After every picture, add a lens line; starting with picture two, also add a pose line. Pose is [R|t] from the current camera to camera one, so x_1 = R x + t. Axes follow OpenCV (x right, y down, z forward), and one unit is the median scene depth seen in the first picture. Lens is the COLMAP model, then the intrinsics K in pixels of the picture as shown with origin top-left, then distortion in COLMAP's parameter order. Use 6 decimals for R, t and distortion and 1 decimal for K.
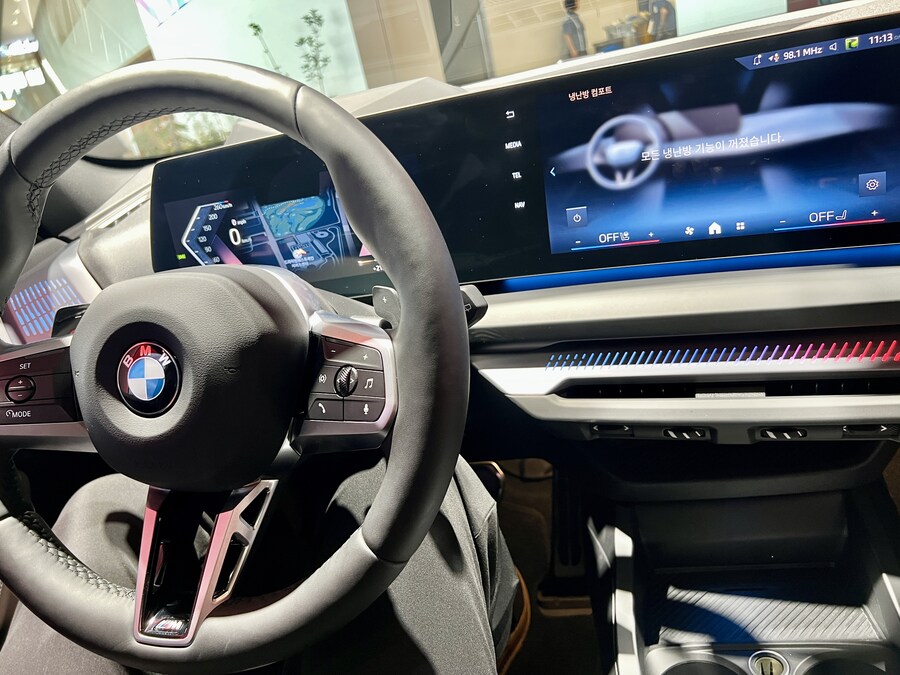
lens RADIAL K [[667.8, 0, 450.0], [0, 667.8, 337.5], [0, 0, 1]] dist [0.053028, -0.071113]
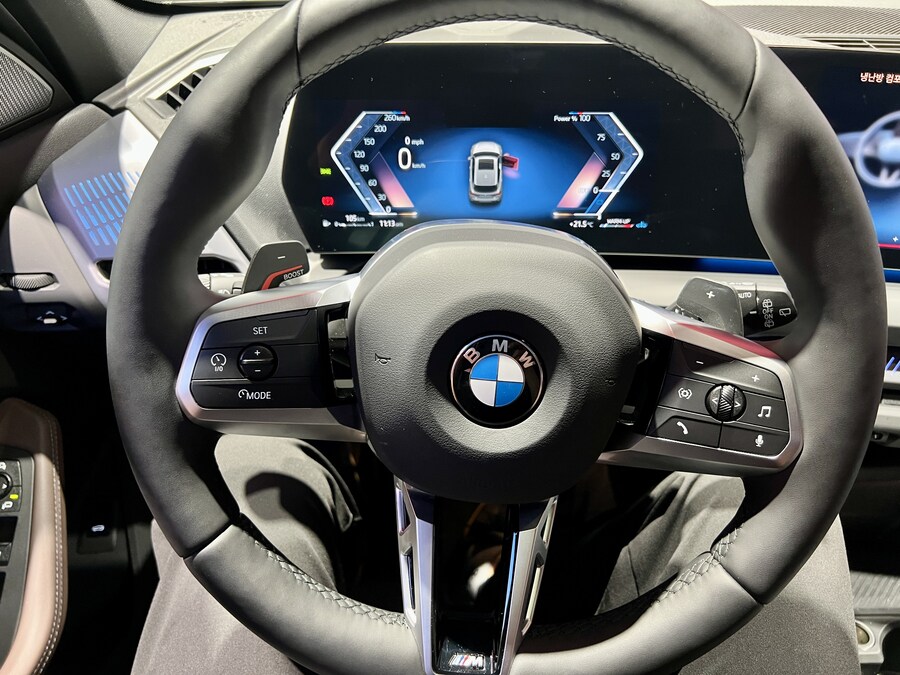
lens RADIAL K [[667.8, 0, 450.0], [0, 667.8, 337.5], [0, 0, 1]] dist [0.053028, -0.071113]
pose [[0.959563, 0.084118, 0.268630, -0.566068], [-0.125780, 0.981867, 0.141835, -0.072881], [-0.251828, -0.169888, 0.952744, 0.220085]]
